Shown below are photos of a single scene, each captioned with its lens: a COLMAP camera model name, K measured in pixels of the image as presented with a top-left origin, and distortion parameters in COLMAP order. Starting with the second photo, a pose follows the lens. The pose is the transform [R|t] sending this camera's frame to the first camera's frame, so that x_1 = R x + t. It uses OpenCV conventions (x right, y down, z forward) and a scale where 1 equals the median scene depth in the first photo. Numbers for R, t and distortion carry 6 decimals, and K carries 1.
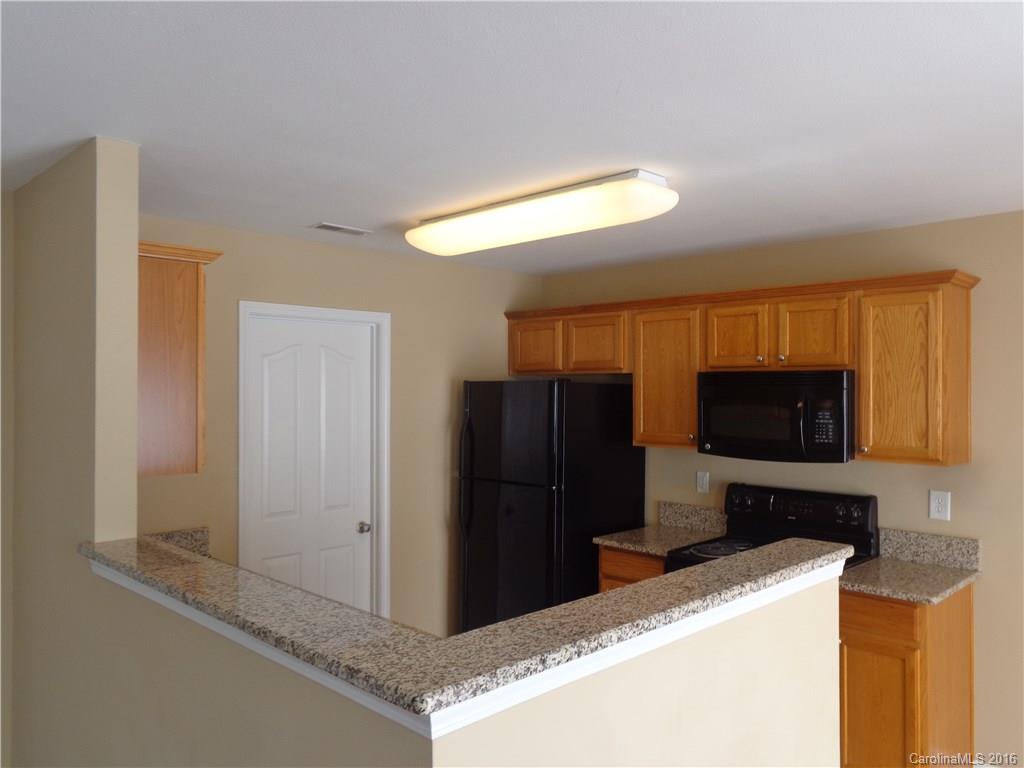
lens RADIAL K [[775.3, 0, 515.2], [0, 775.3, 385.1], [0, 0, 1]] dist [0.018635, -0.004499]
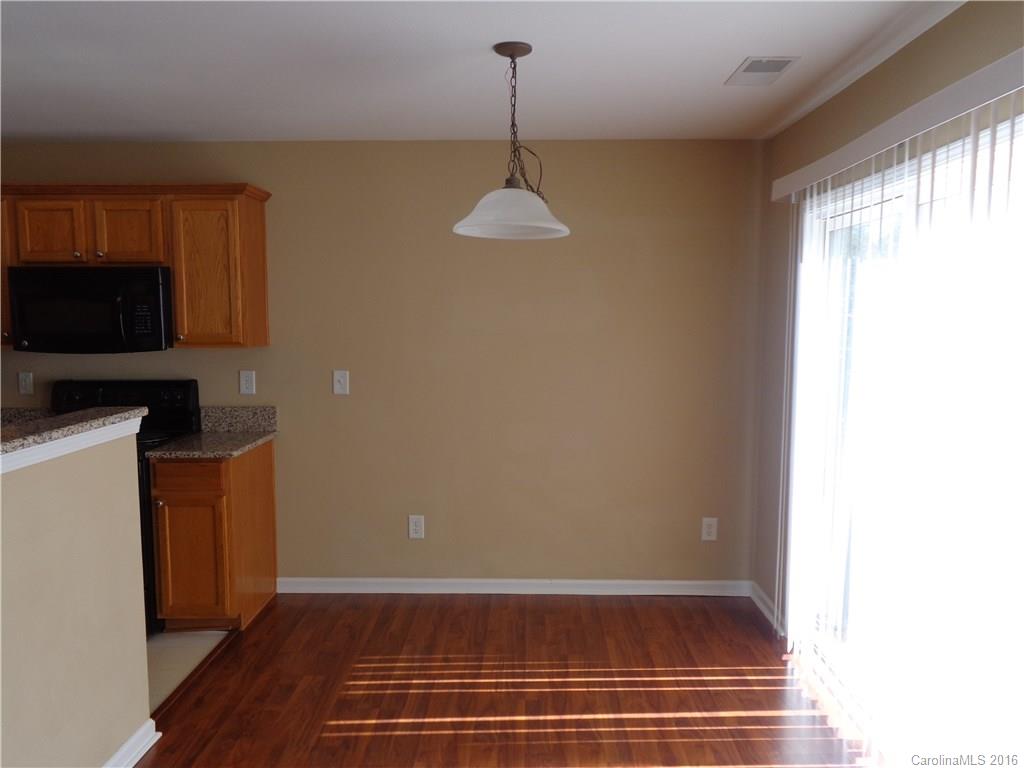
lens RADIAL K [[775.3, 0, 512.7], [0, 775.3, 384.3], [0, 0, 1]] dist [0.018635, -0.004499]
pose [[0.725667, -0.074586, 0.683991, 0.019797], [0.003653, 0.994511, 0.104572, 0.033409], [-0.688036, -0.073386, 0.721956, -0.155859]]
